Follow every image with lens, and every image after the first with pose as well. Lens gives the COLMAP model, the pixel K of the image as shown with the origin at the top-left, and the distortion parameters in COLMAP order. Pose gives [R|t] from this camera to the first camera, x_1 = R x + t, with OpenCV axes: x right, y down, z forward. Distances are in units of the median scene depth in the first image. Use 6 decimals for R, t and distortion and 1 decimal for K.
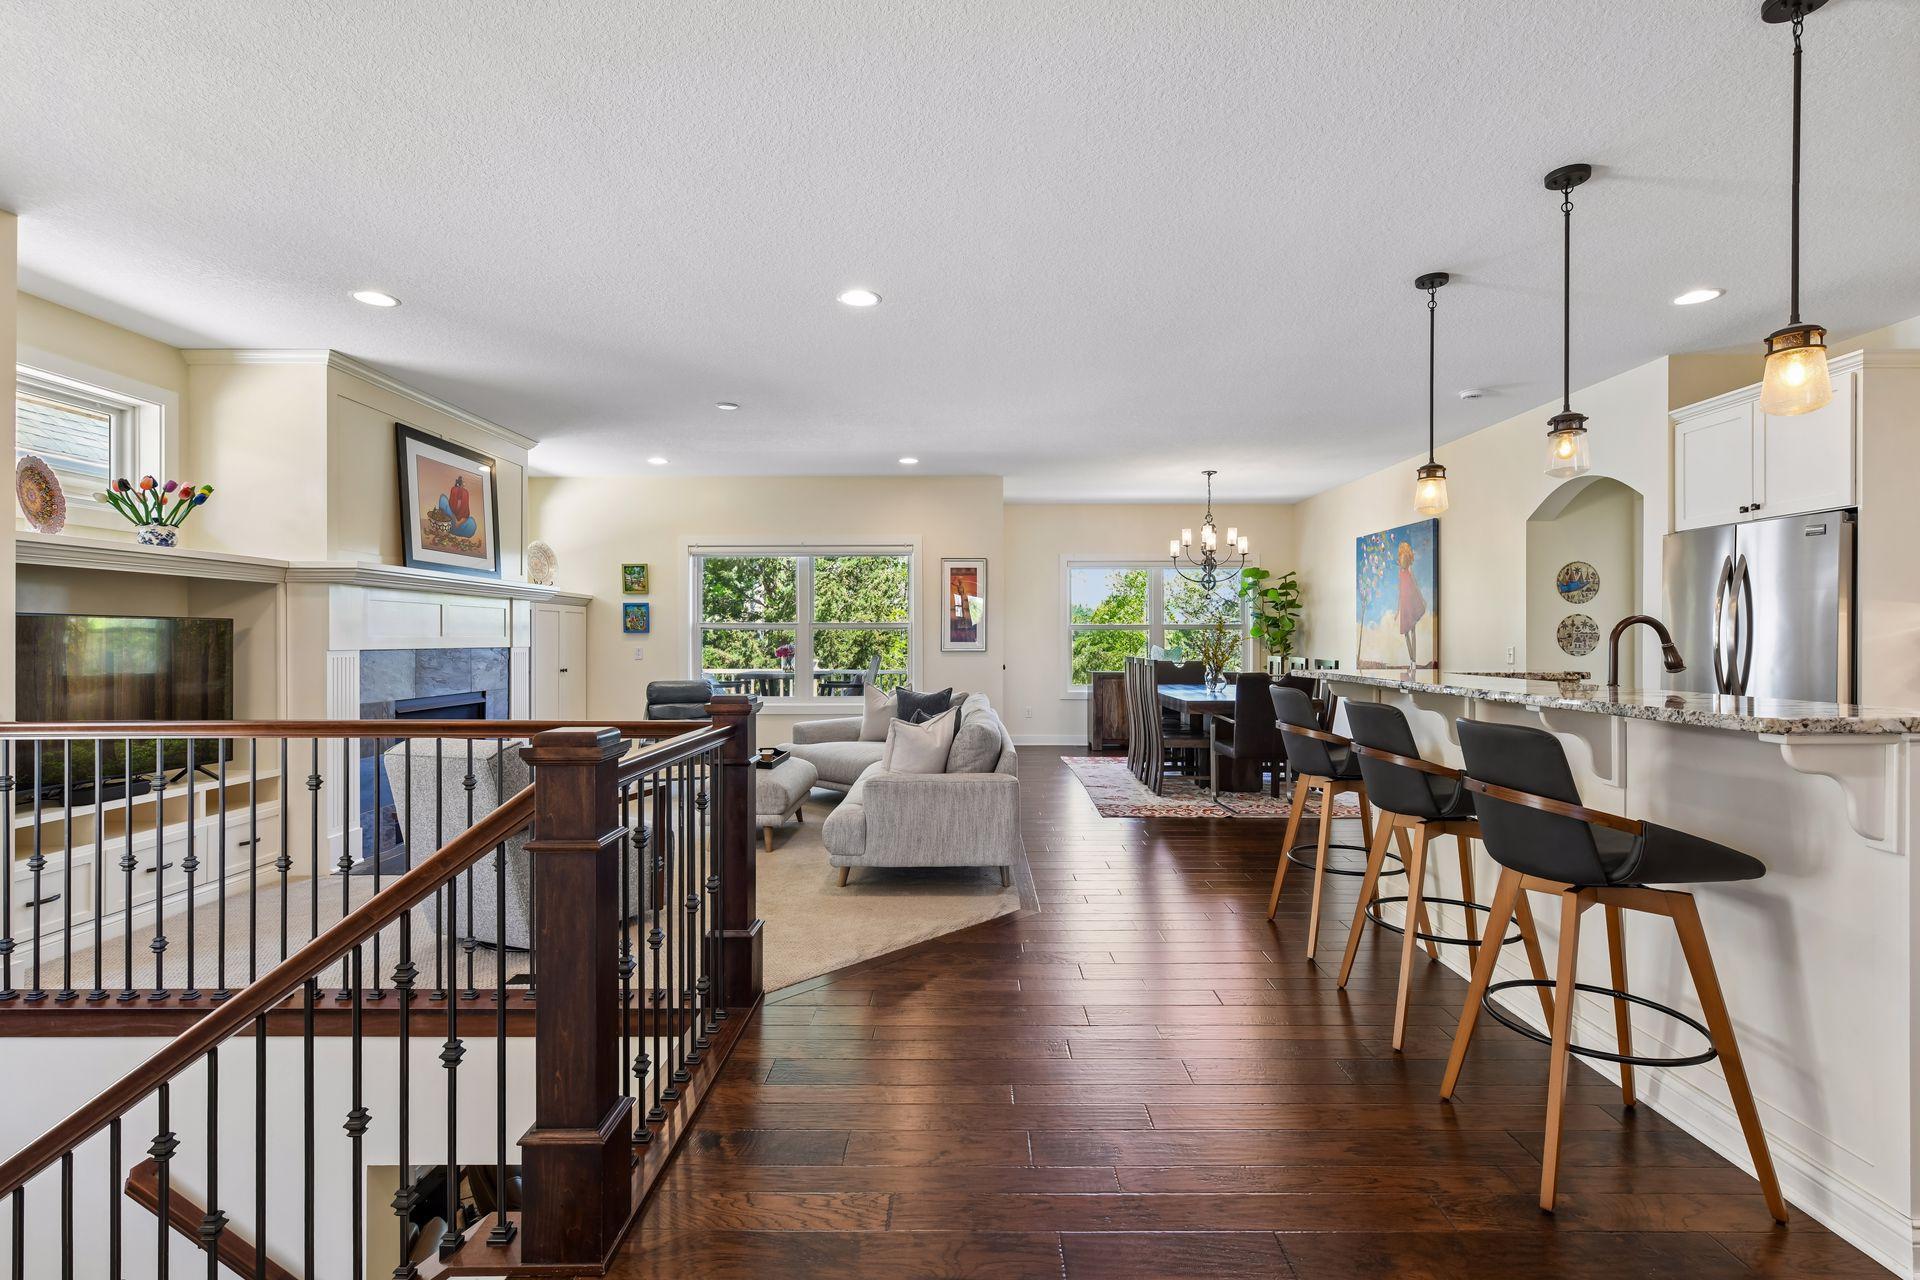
lens RADIAL K [[914.7, 0, 977.8], [0, 914.7, 642.2], [0, 0, 1]] dist [0.005348, 0.000255]
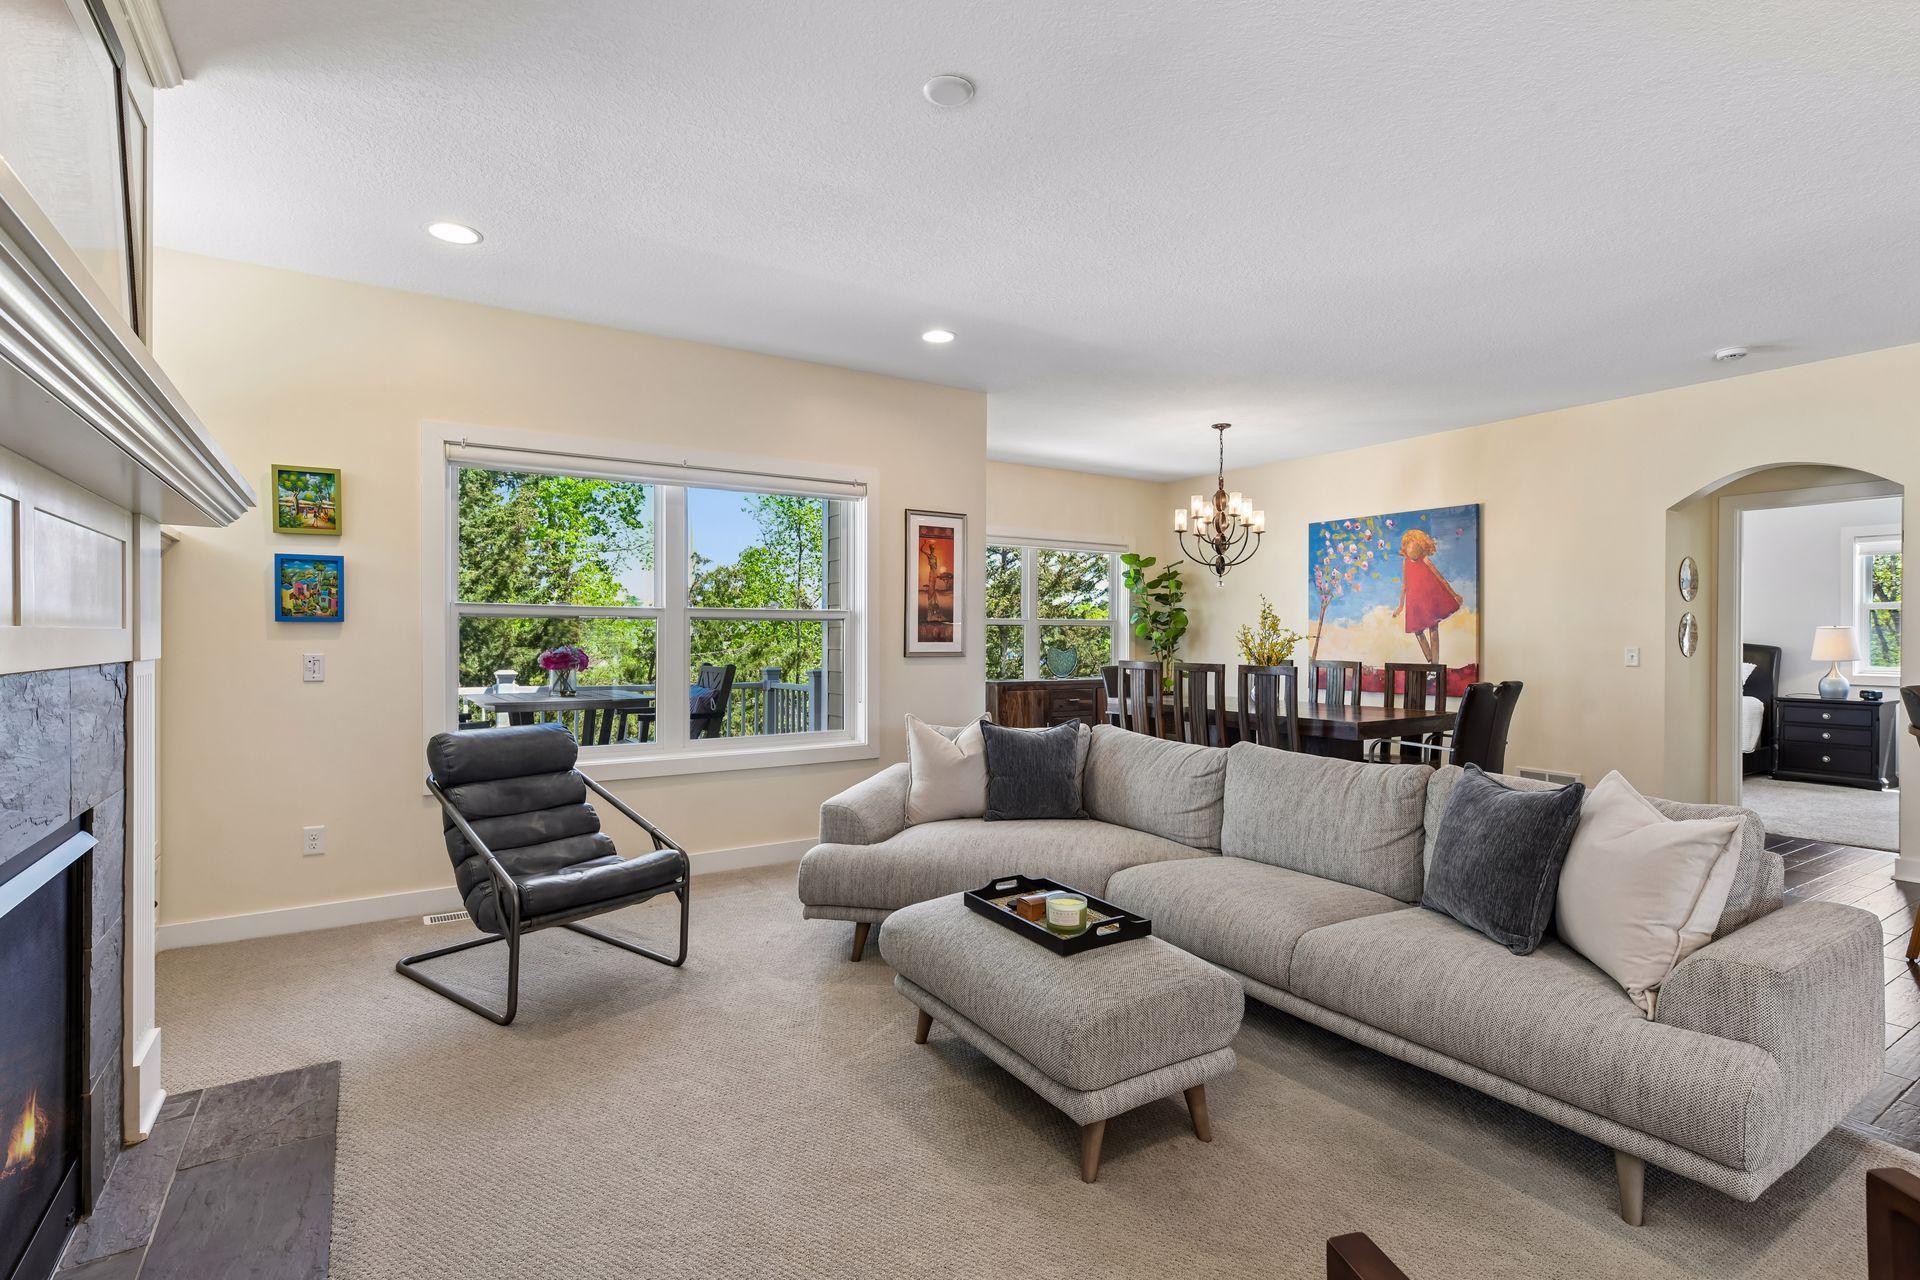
lens RADIAL K [[914.7, 0, 970.6], [0, 914.7, 645.5], [0, 0, 1]] dist [0.005348, 0.000255]
pose [[0.832524, -0.002989, 0.553981, -0.466183], [0.000660, 0.999990, 0.004403, -0.000901], [-0.553989, -0.003300, 0.832517, 0.594967]]
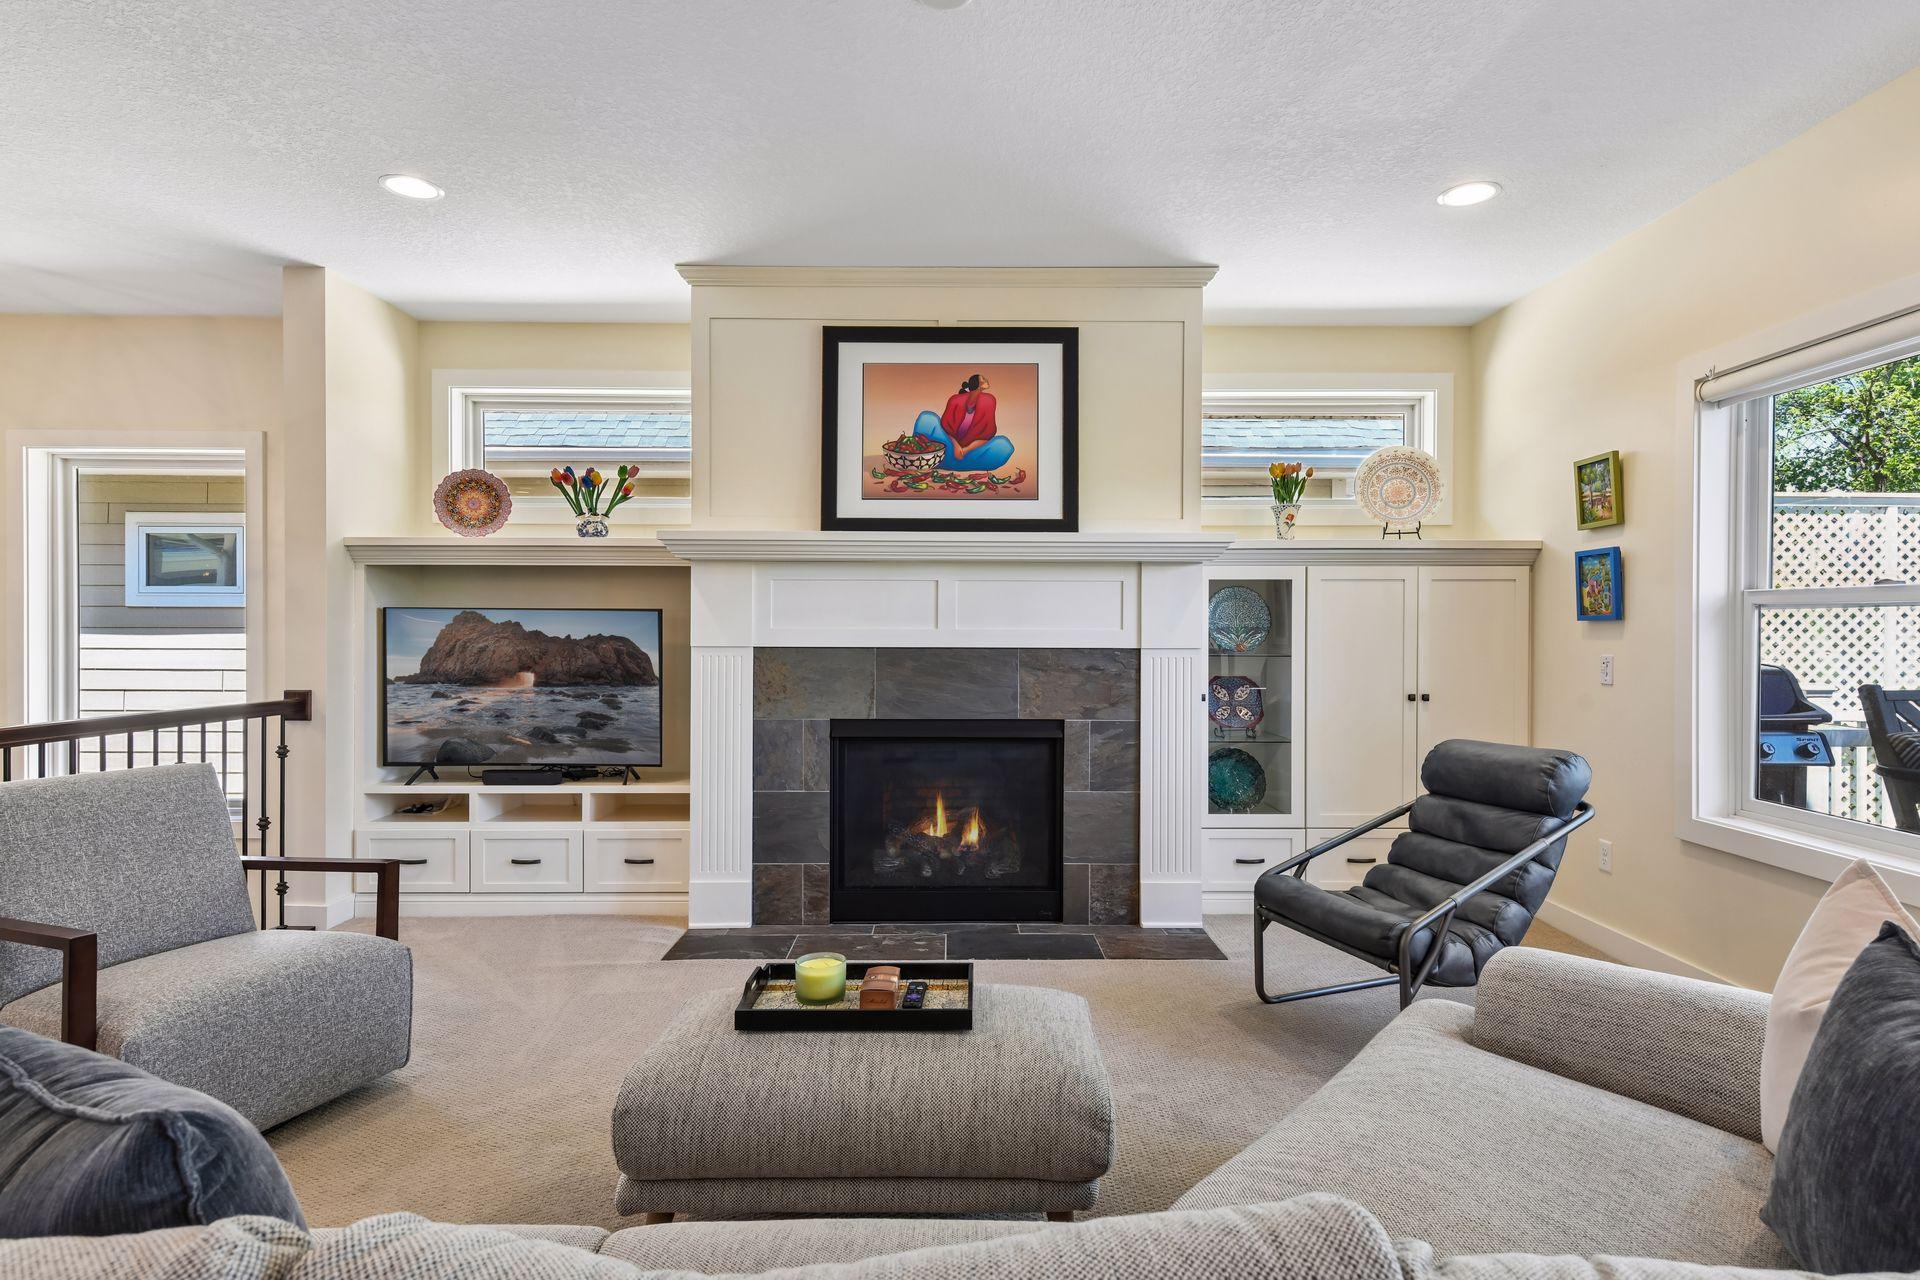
lens RADIAL K [[992.1, 0, 944.4], [0, 992.1, 636.7], [0, 0, 1]] dist [0.017054, -0.000772]
pose [[-0.007532, 0.010903, -0.999912, 0.113207], [-0.006542, 0.999919, 0.010952, -0.008100], [0.999950, 0.006623, -0.007460, 0.930781]]
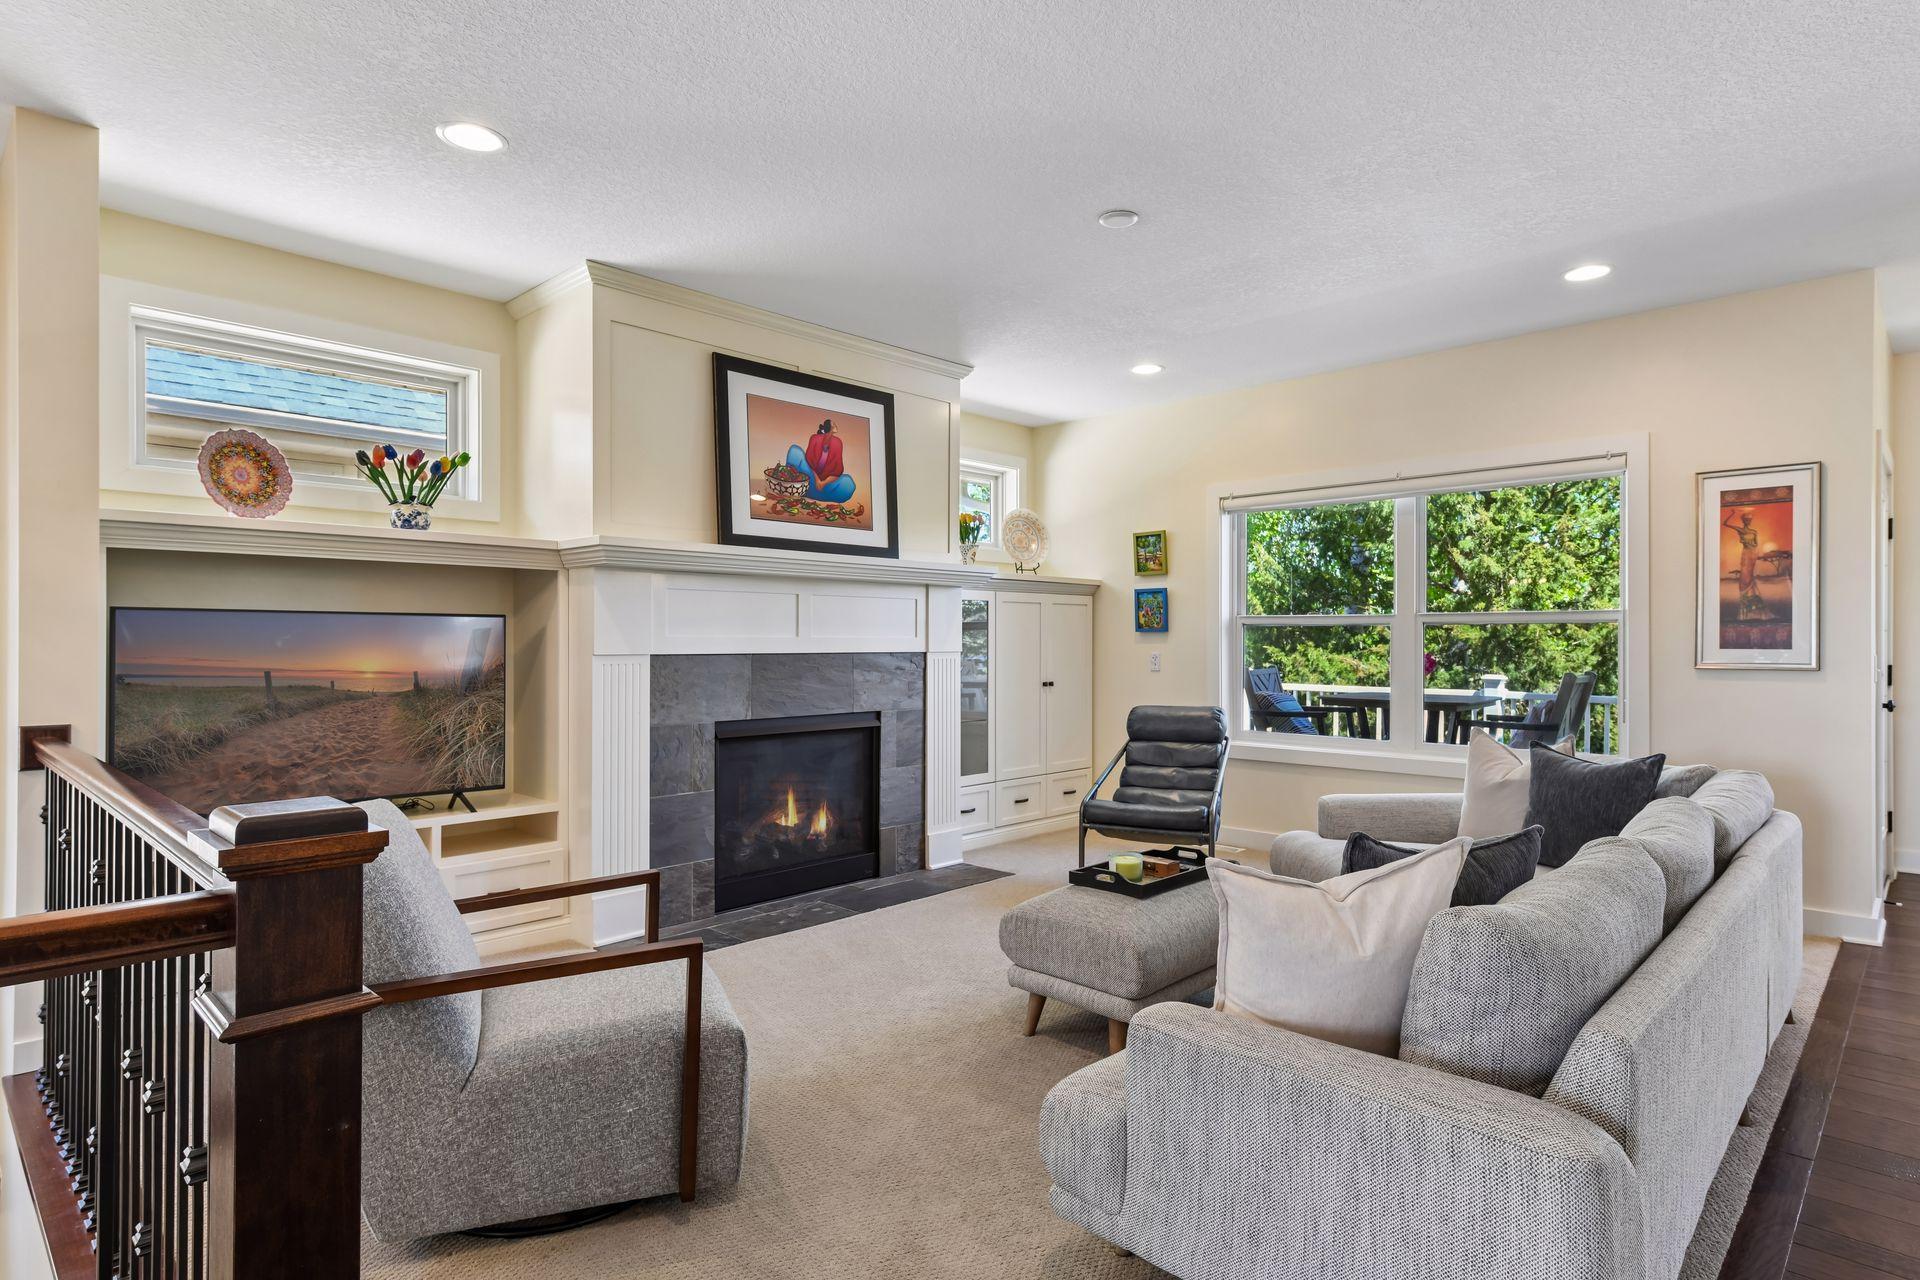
lens RADIAL K [[1040.6, 0, 952.8], [0, 1040.6, 641.4], [0, 0, 1]] dist [0.020703, -0.000639]
pose [[0.714372, 0.002864, -0.699761, 0.088779], [-0.004833, 0.999988, -0.000841, -0.002465], [0.699750, 0.003982, 0.714377, 0.446049]]
